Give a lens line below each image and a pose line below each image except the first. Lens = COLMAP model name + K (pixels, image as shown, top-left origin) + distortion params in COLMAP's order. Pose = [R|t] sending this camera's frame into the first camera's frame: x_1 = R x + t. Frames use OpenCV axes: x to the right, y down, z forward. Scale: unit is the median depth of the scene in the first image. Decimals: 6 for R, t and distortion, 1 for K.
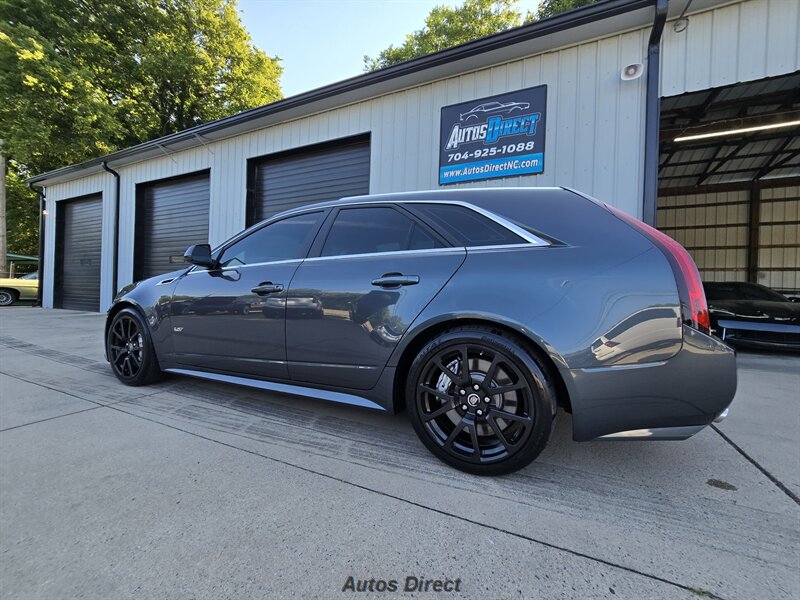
lens RADIAL K [[336.9, 0, 398.8], [0, 336.9, 301.8], [0, 0, 1]] dist [-0.008663, 0.002060]
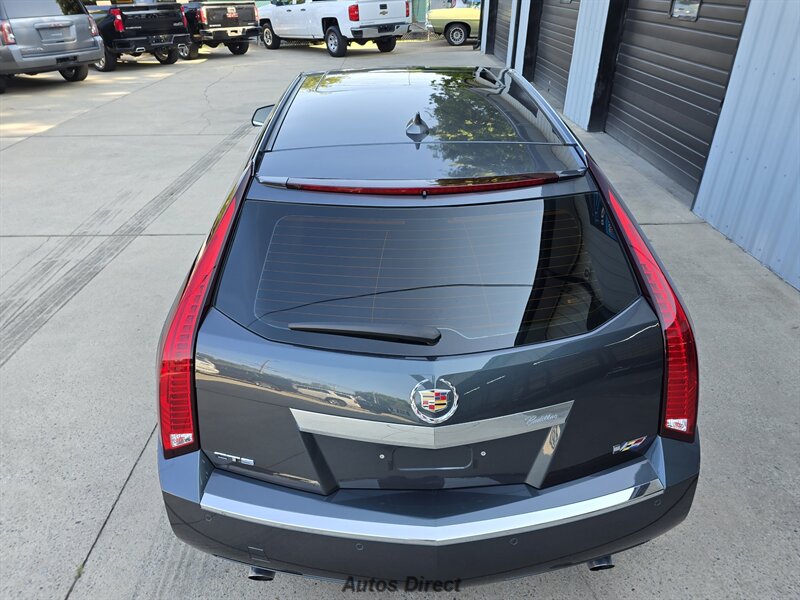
lens RADIAL K [[570.1, 0, 404.4], [0, 570.1, 293.6], [0, 0, 1]] dist [0.070085, -0.071161]
pose [[0.462468, 0.402198, -0.790164, 0.523270], [-0.005415, 0.892458, 0.451097, -0.206645], [0.886619, -0.204340, 0.414912, 0.259293]]
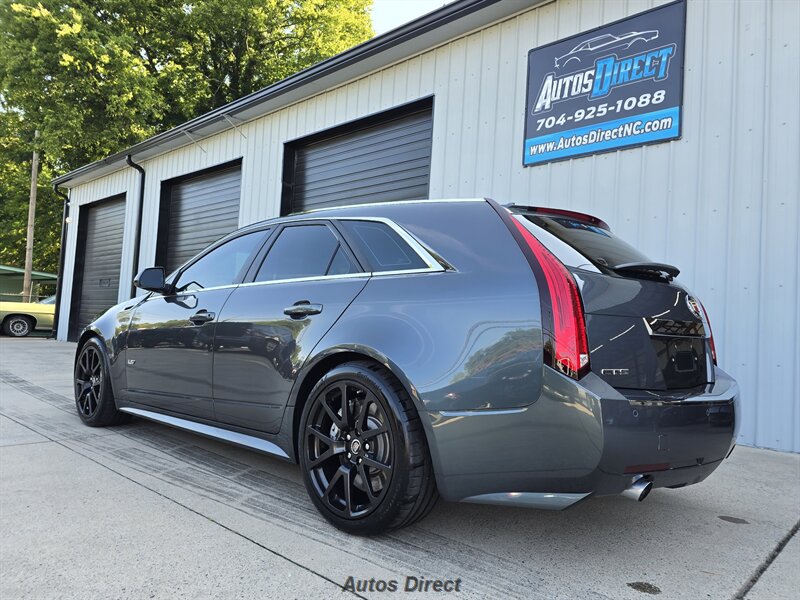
lens RADIAL K [[570.1, 0, 398.8], [0, 570.1, 301.9], [0, 0, 1]] dist [0.070085, -0.071161]
pose [[0.953713, 0.006277, -0.300654, 0.239288], [-0.029691, 0.996863, -0.073370, 0.007188], [0.299251, 0.078901, 0.950907, -0.127030]]
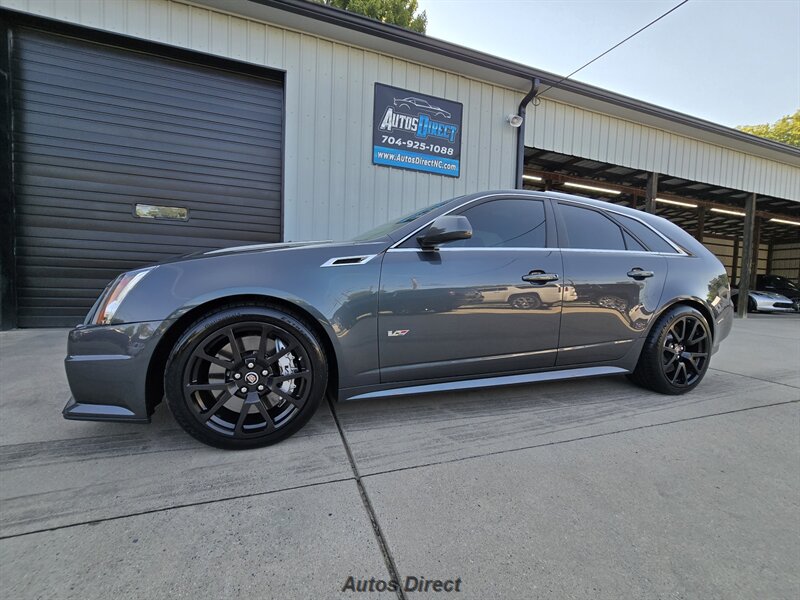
lens RADIAL K [[335.2, 0, 395.8], [0, 335.2, 301.9], [0, 0, 1]] dist [-0.009528, 0.003207]
pose [[0.704496, -0.047618, 0.708109, -0.570754], [-0.002198, 0.997595, 0.069271, -0.014640], [-0.709705, -0.050358, 0.702697, 0.261770]]
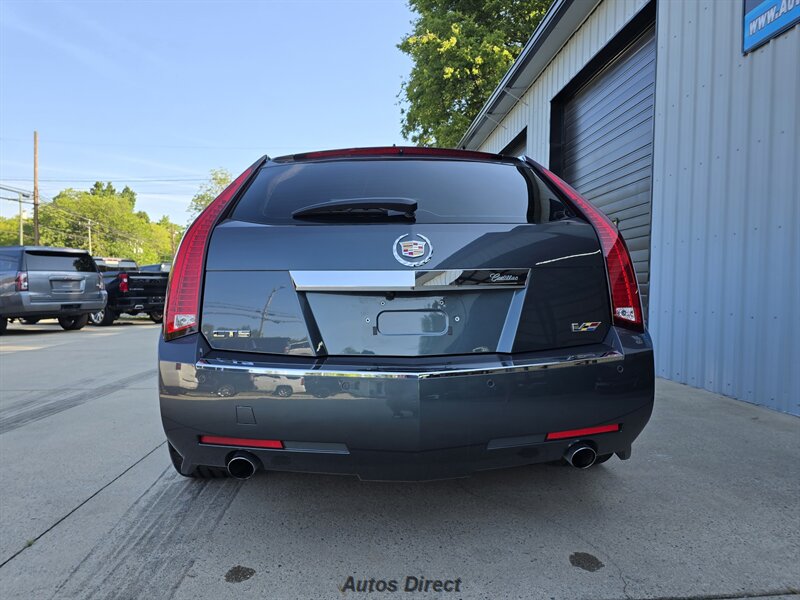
lens RADIAL K [[570.1, 0, 394.6], [0, 570.1, 317.4], [0, 0, 1]] dist [0.070085, -0.071161]
pose [[0.491871, 0.015260, -0.870535, 0.613518], [-0.007692, 0.999884, 0.013182, 0.005344], [0.870634, 0.000213, 0.491931, 0.205312]]
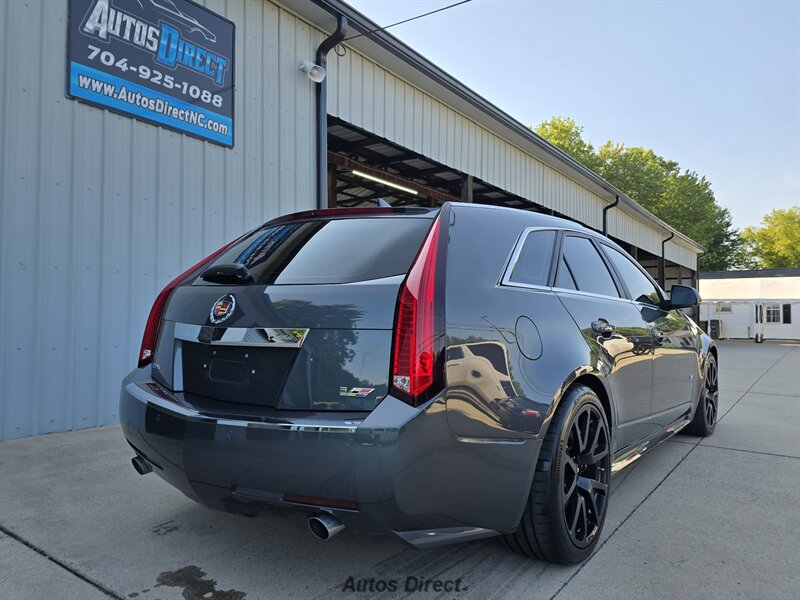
lens RADIAL K [[570.1, 0, 398.5], [0, 570.1, 305.0], [0, 0, 1]] dist [0.070085, -0.071161]
pose [[0.172315, -0.000958, 0.985041, -0.645774], [0.013901, 0.999902, -0.001459, -0.045055], [-0.984944, 0.013944, 0.172312, 0.420608]]
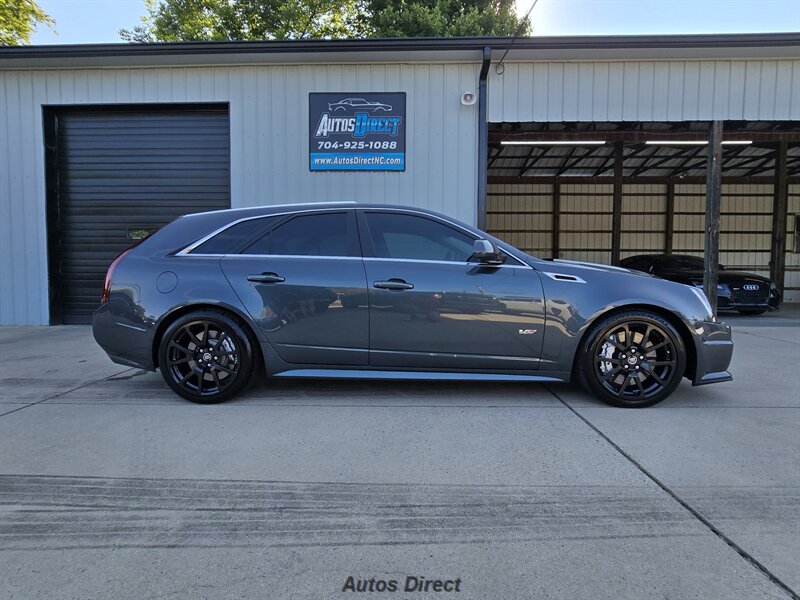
lens RADIAL K [[412.4, 0, 398.1], [0, 412.4, 300.9], [0, 0, 1]] dist [-0.007539, -0.000555]
pose [[0.912023, -0.048618, 0.407248, -0.170647], [0.028934, 0.998102, 0.054358, -0.017310], [-0.409118, -0.037792, 0.911699, -0.266638]]
